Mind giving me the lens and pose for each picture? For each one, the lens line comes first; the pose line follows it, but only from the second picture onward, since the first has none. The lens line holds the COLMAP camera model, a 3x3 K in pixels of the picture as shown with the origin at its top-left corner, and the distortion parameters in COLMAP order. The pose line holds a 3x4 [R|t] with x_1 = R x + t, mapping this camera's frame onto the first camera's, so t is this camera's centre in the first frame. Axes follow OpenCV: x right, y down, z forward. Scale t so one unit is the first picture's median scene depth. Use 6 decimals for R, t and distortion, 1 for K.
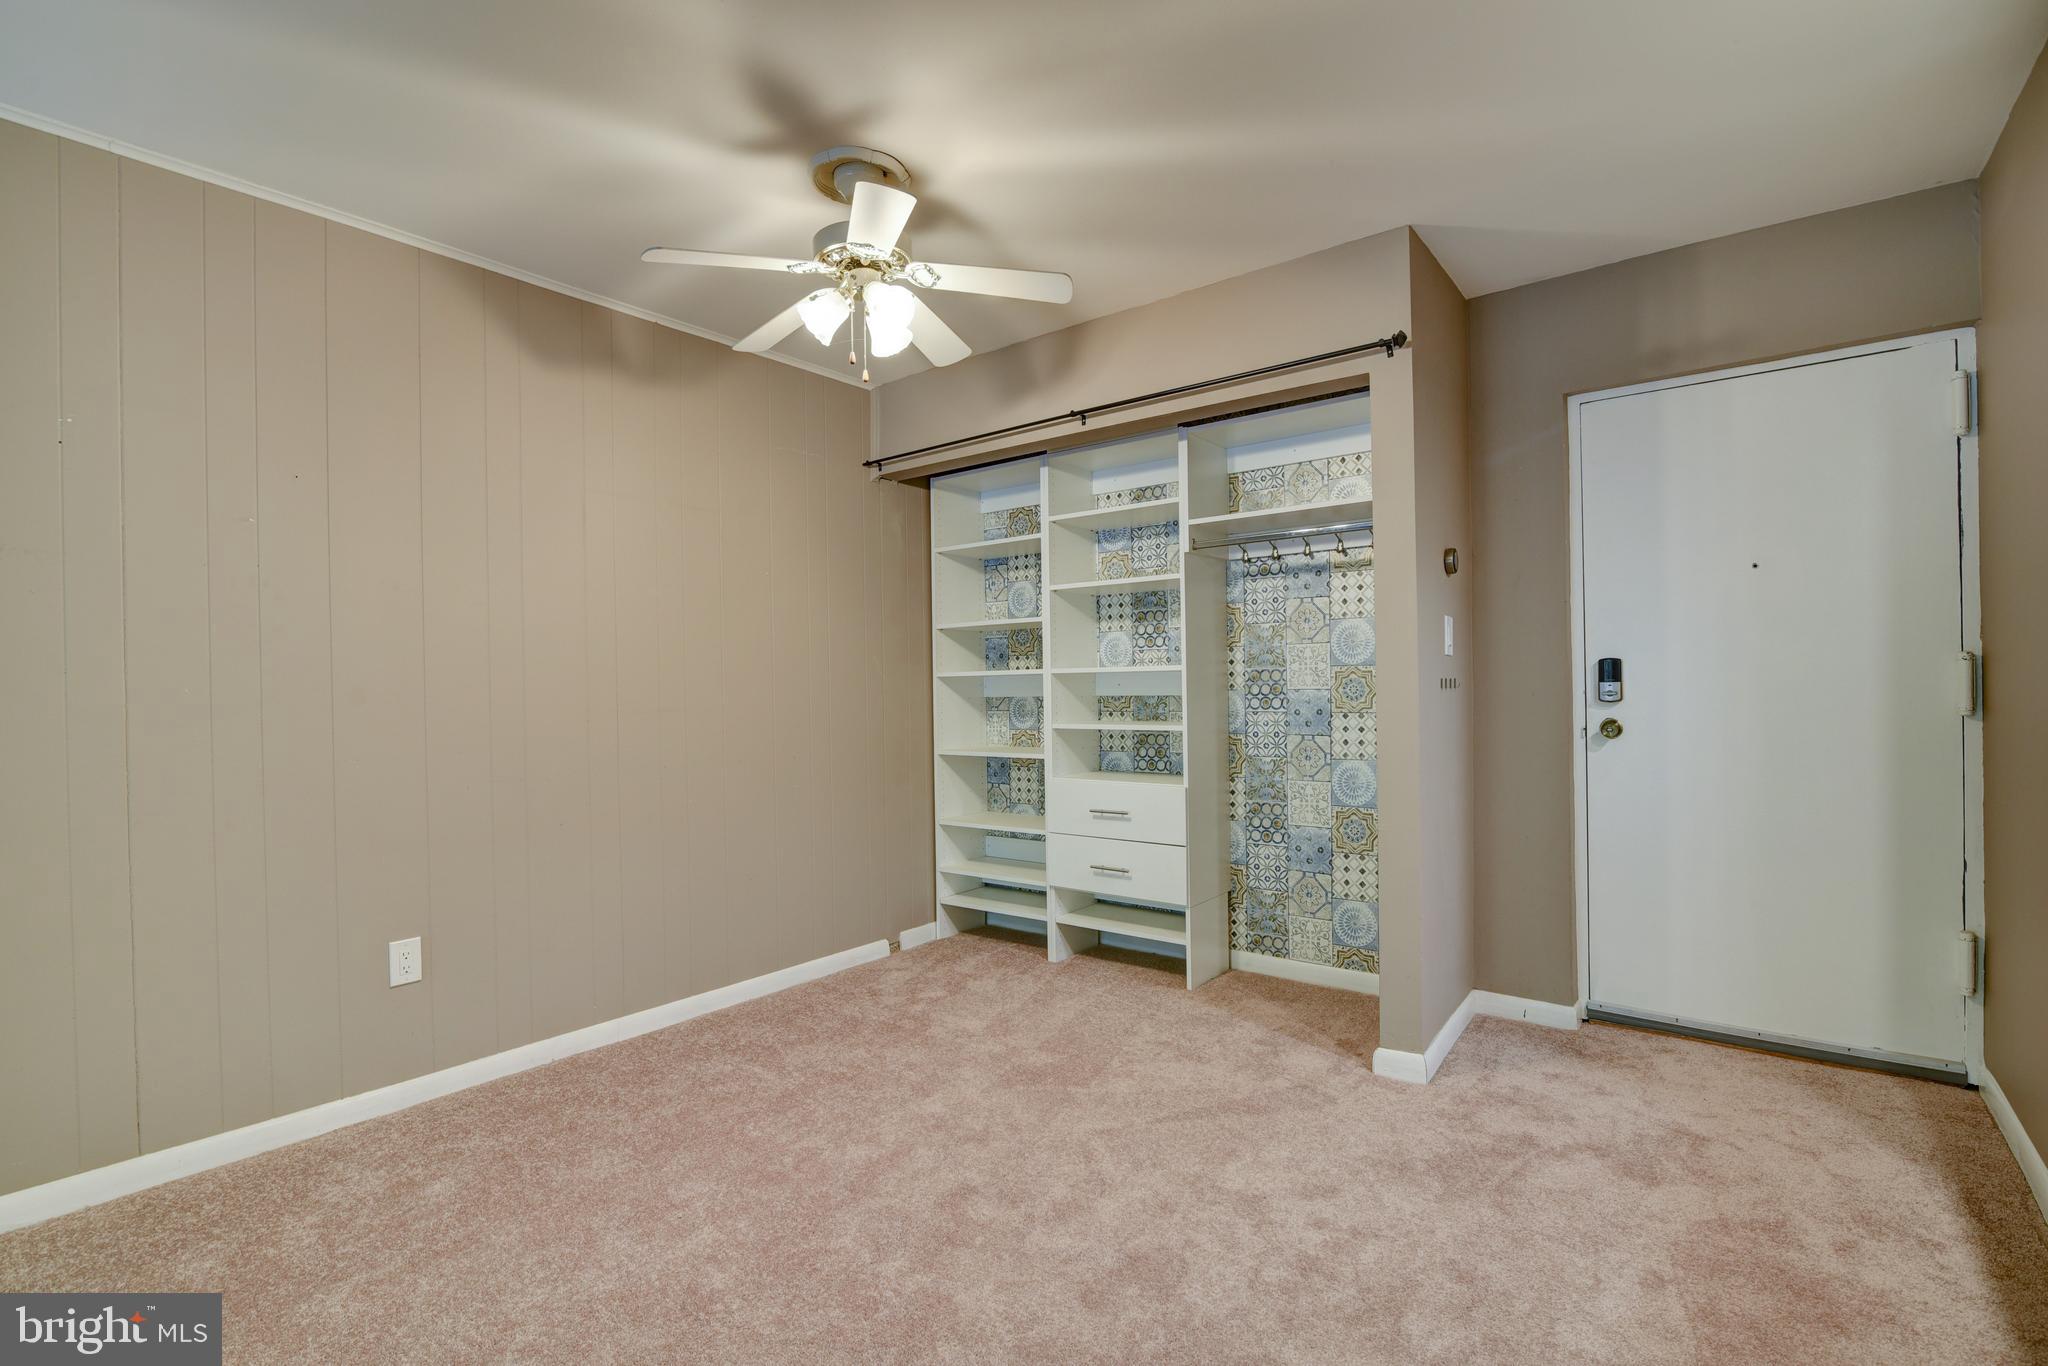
lens RADIAL K [[932.8, 0, 1022.8], [0, 932.8, 692.7], [0, 0, 1]] dist [-0.020280, 0.001222]
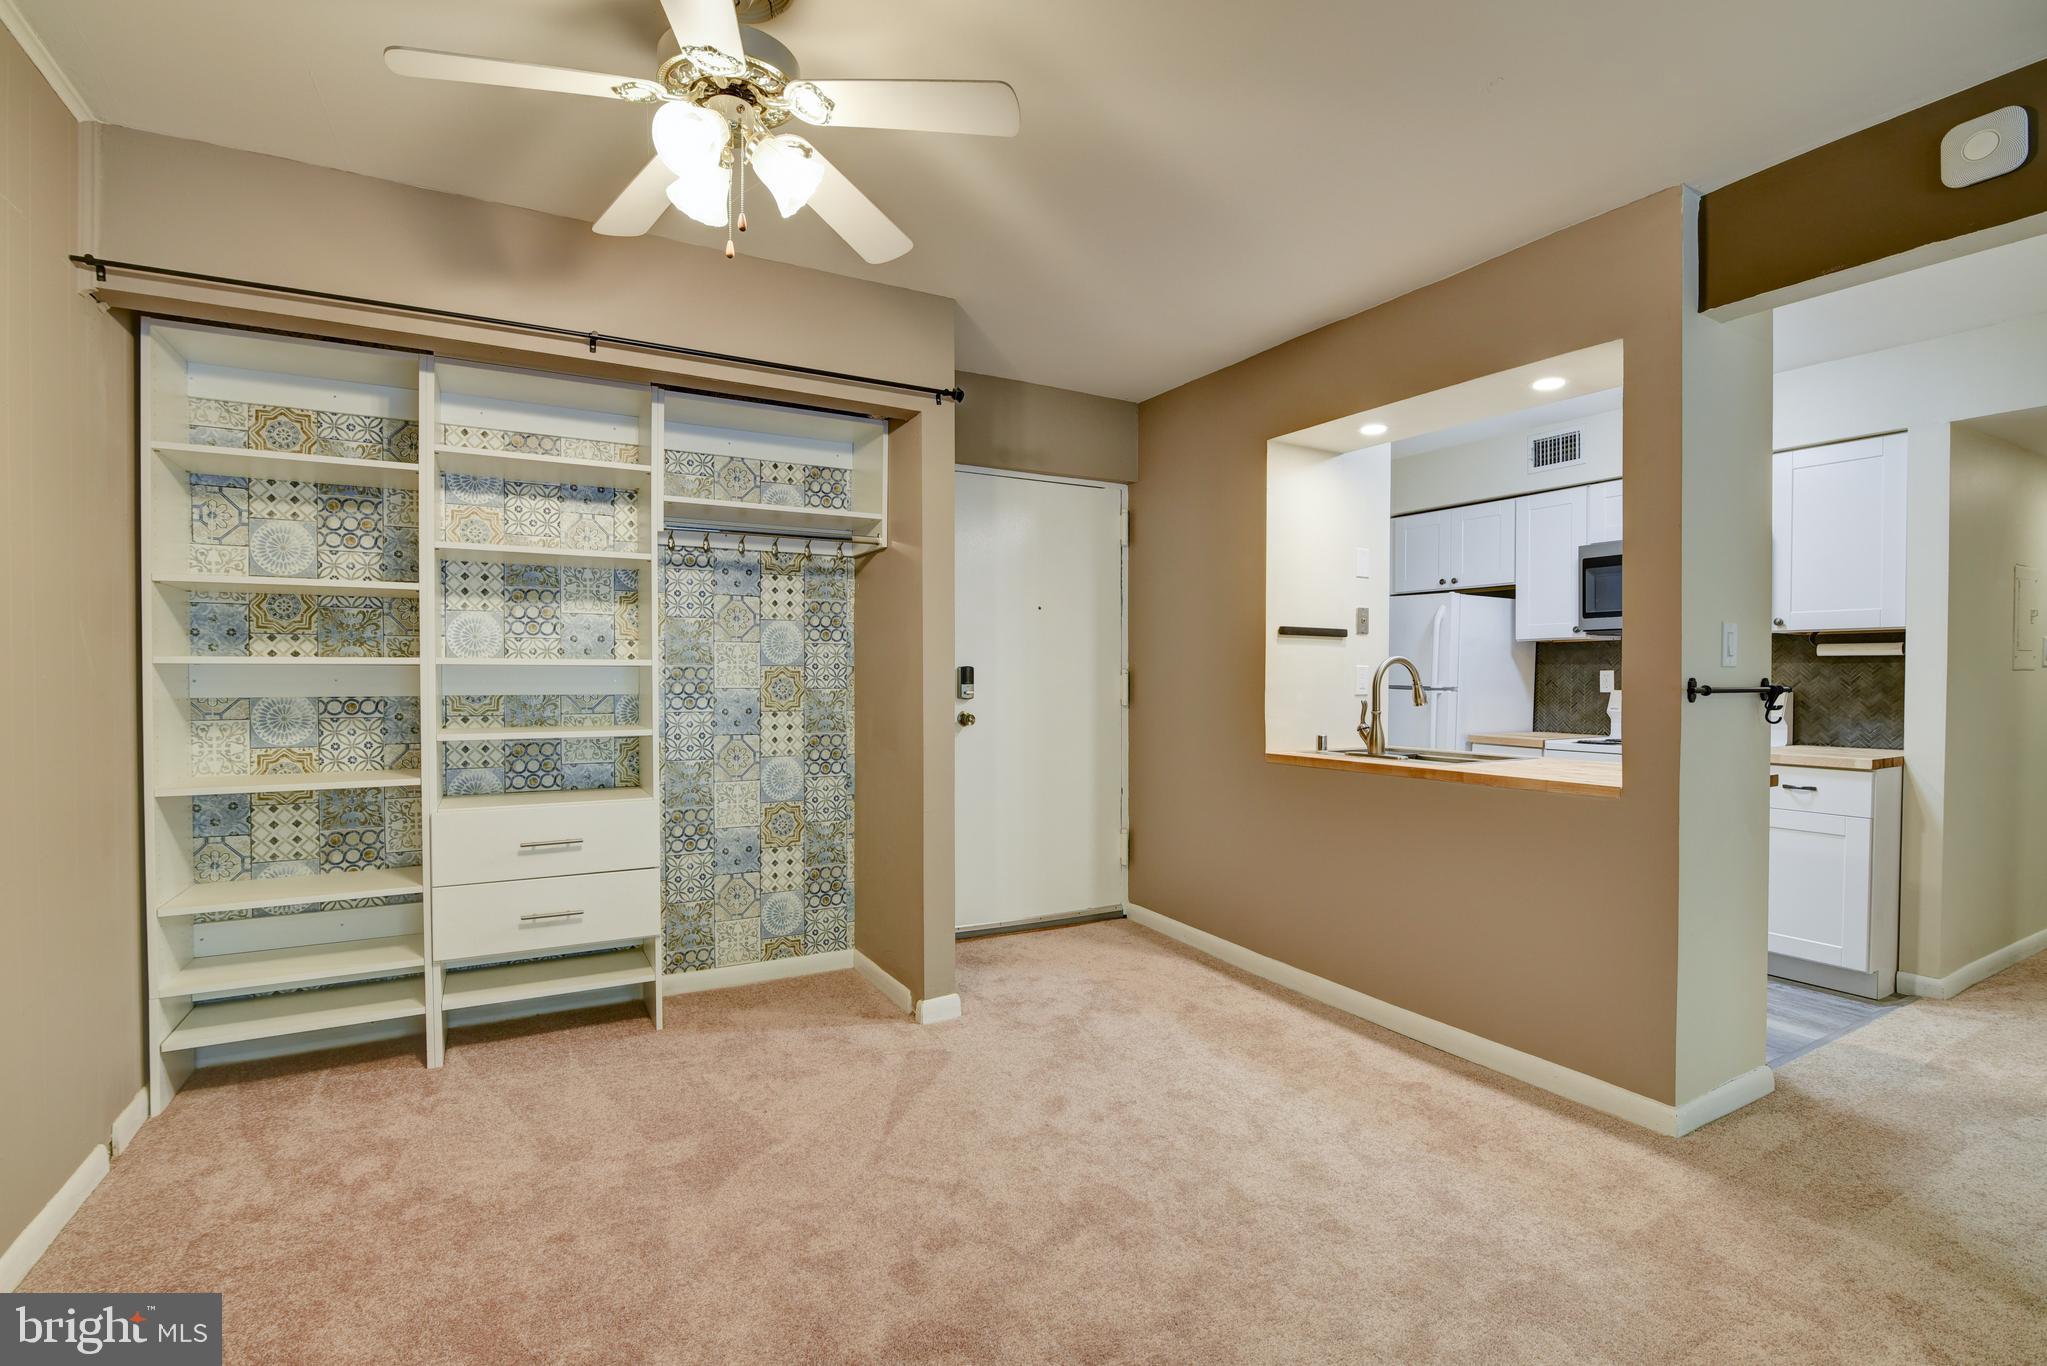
lens RADIAL K [[932.3, 0, 1022.3], [0, 932.3, 692.7], [0, 0, 1]] dist [-0.020280, 0.001222]
pose [[0.389343, 0.000619, 0.921093, -0.491911], [-0.001255, 0.999999, -0.000141, 0.000701], [-0.921092, -0.001102, 0.389343, 0.342354]]
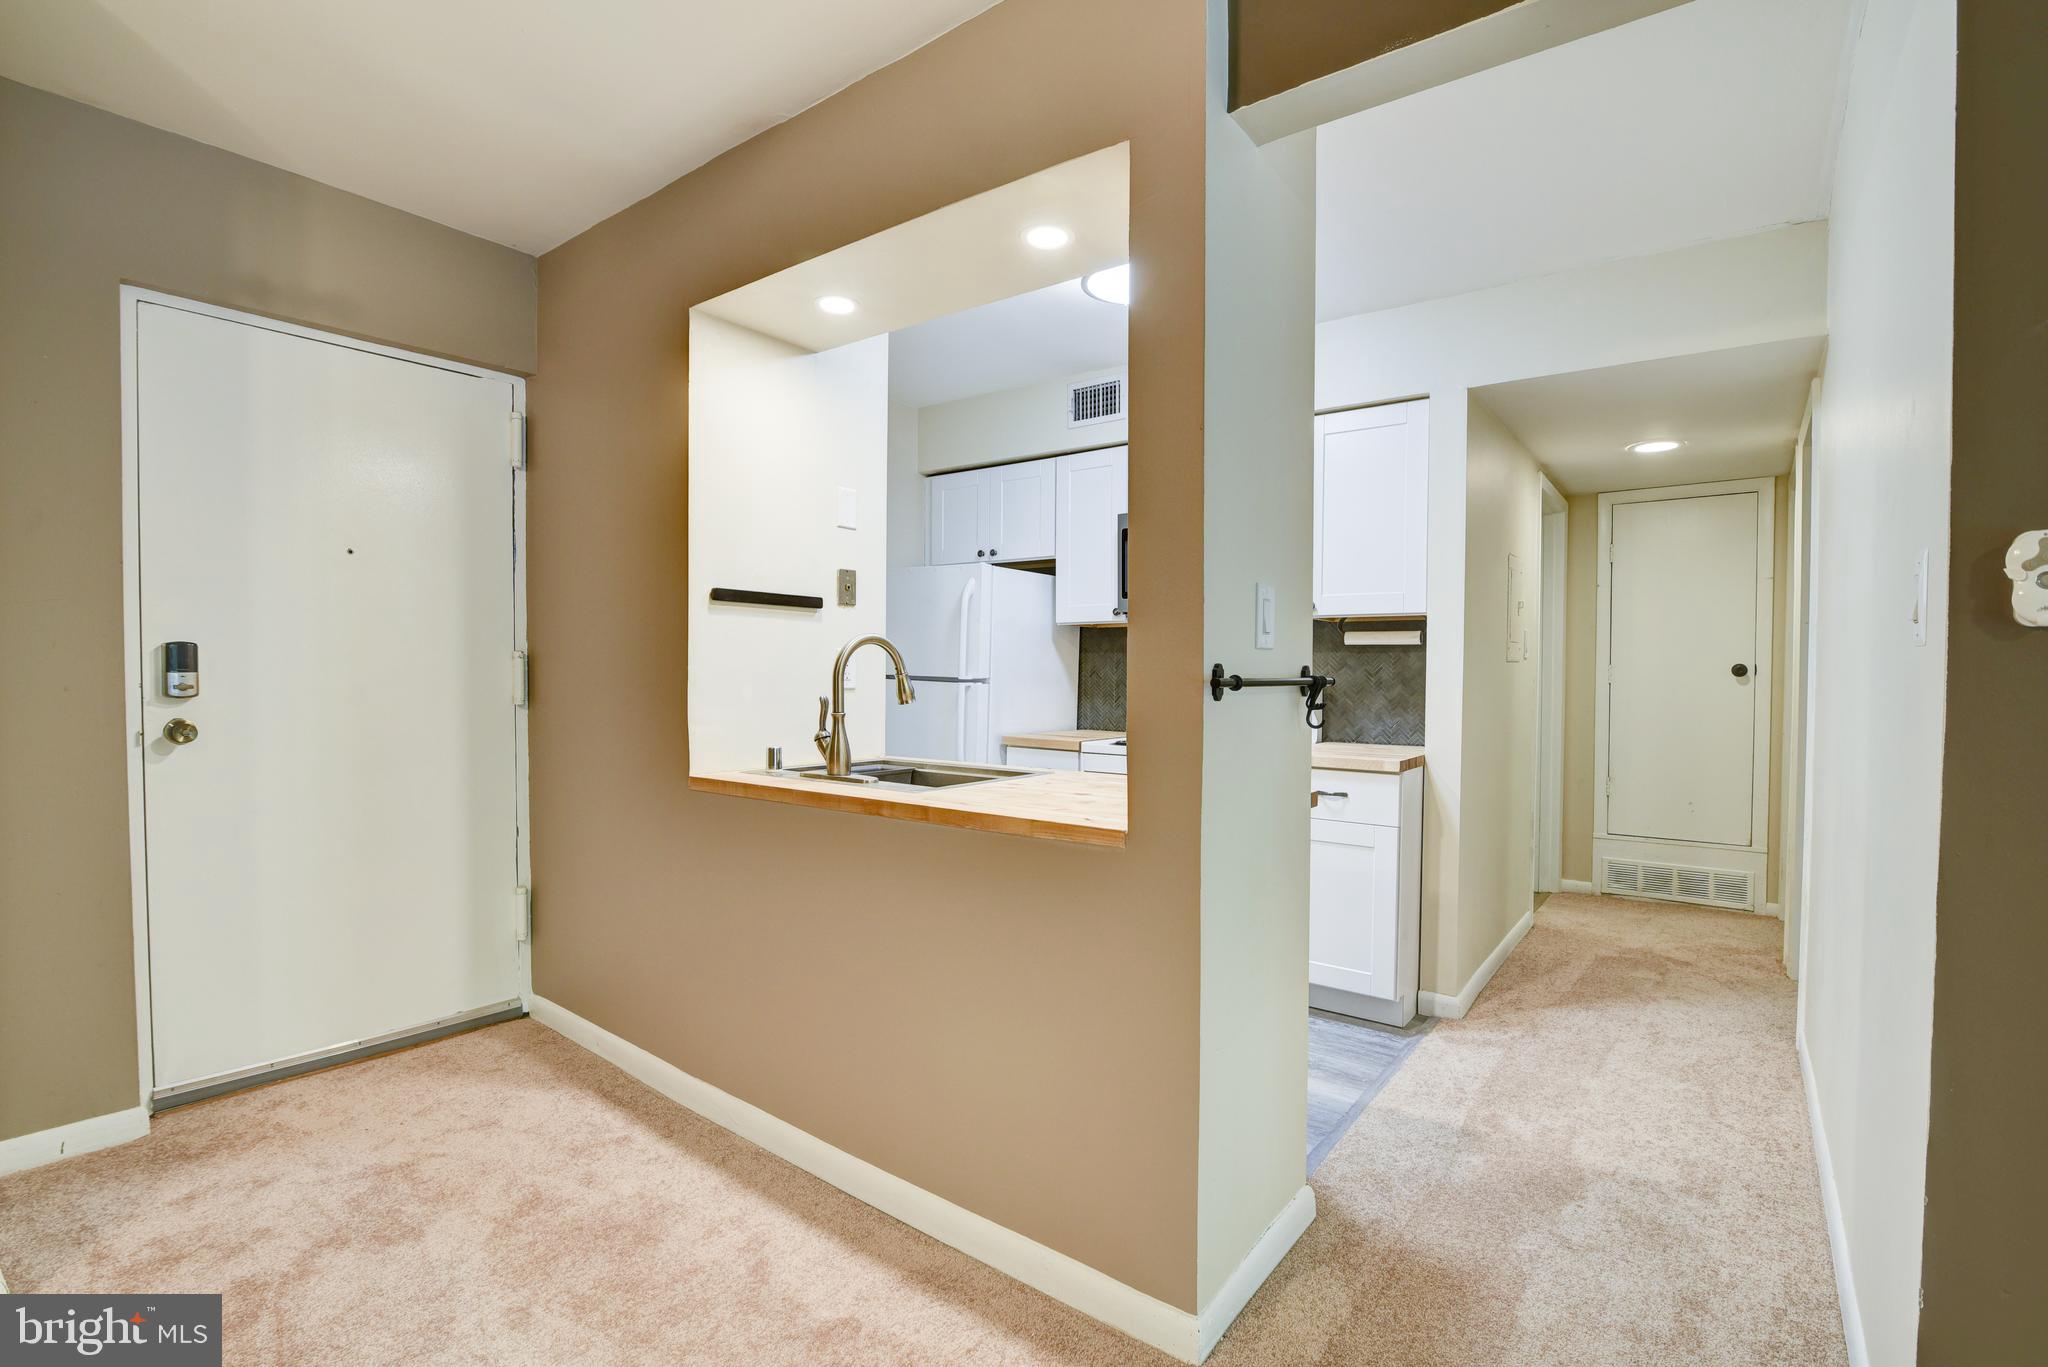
lens RADIAL K [[932.8, 0, 1022.8], [0, 932.8, 693.2], [0, 0, 1]] dist [-0.020280, 0.001222]
pose [[-0.001664, -0.009010, 0.999958, -0.122284], [0.000018, 0.999959, 0.009010, -0.000691], [-0.999999, 0.000033, -0.001664, 0.246959]]
